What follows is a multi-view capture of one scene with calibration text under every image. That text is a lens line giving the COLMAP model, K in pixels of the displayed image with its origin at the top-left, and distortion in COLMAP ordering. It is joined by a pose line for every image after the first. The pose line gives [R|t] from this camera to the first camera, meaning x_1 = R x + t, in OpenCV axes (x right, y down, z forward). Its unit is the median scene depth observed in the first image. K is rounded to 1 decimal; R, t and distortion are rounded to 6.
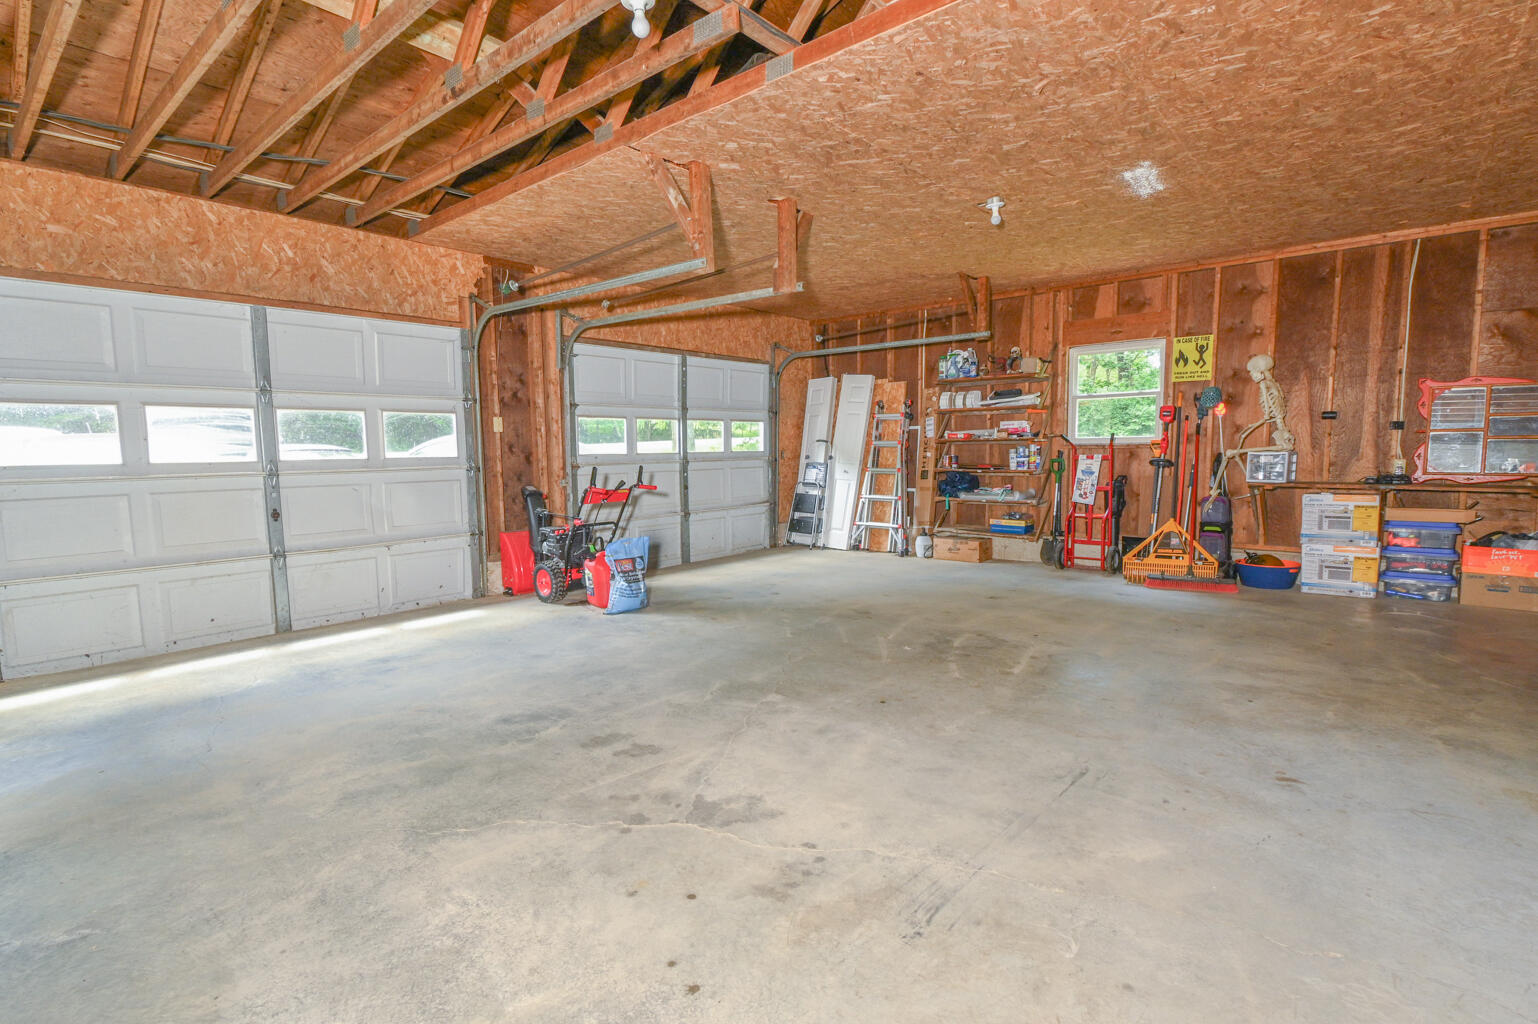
lens RADIAL K [[691.4, 0, 764.7], [0, 691.4, 522.1], [0, 0, 1]] dist [0.003356, 0.000310]
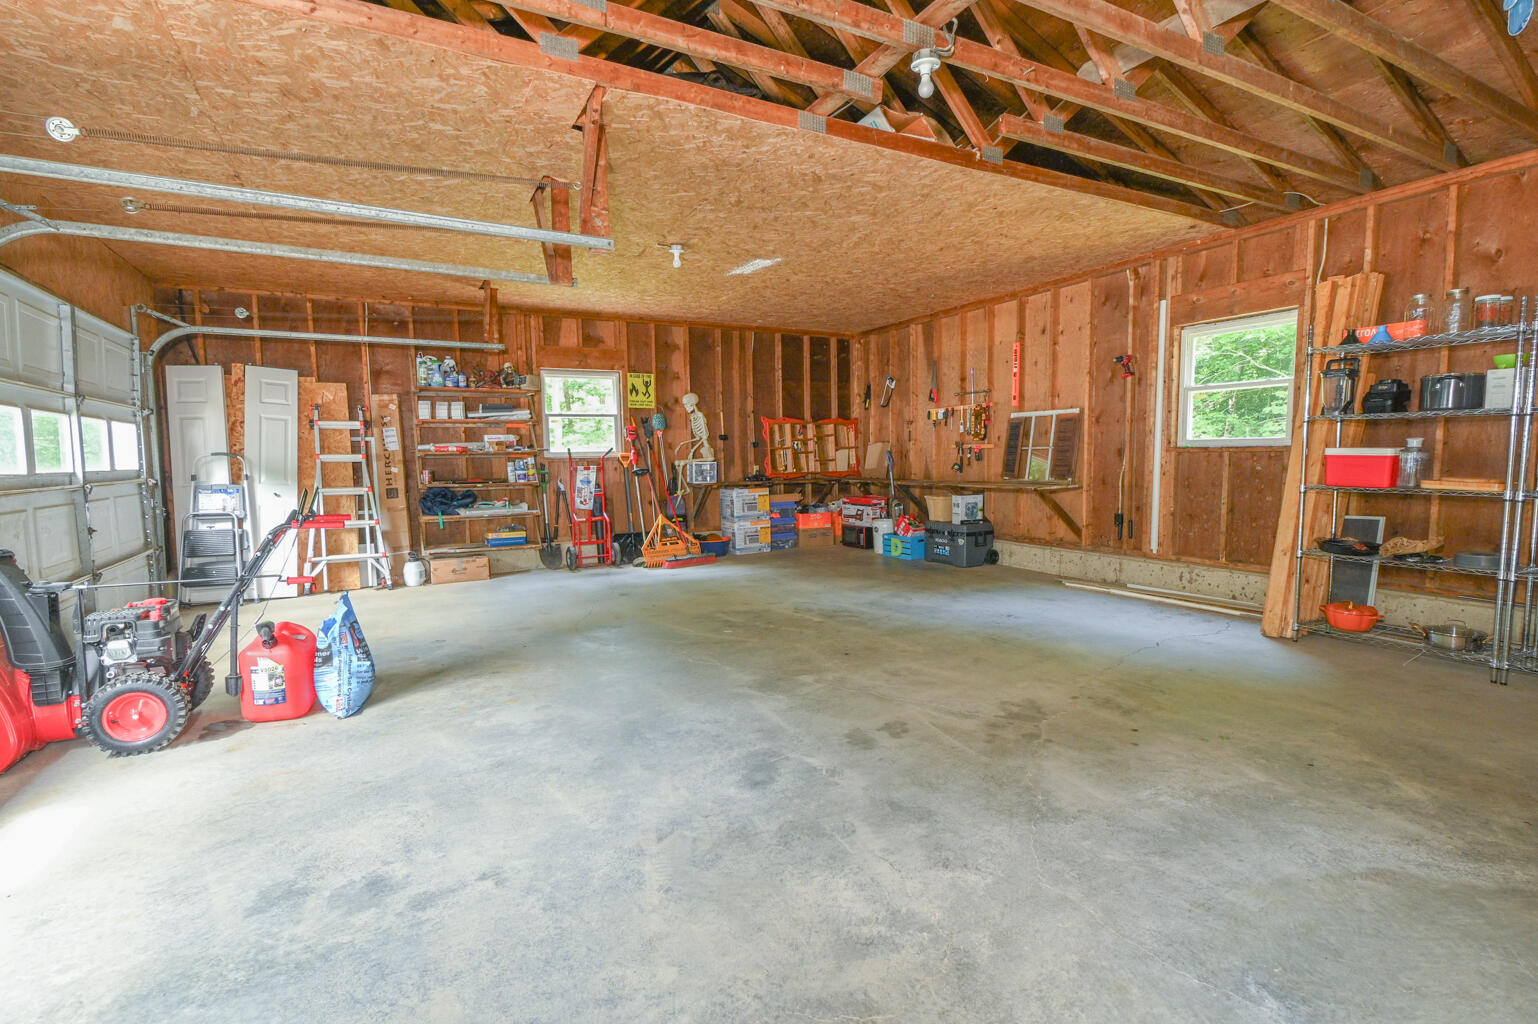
lens RADIAL K [[691.4, 0, 764.7], [0, 691.4, 522.1], [0, 0, 1]] dist [0.003356, 0.000310]
pose [[0.410730, -0.084363, 0.907846, -0.809512], [0.109936, 0.993028, 0.042541, -0.039181], [-0.905105, 0.082332, 0.417141, 0.468568]]
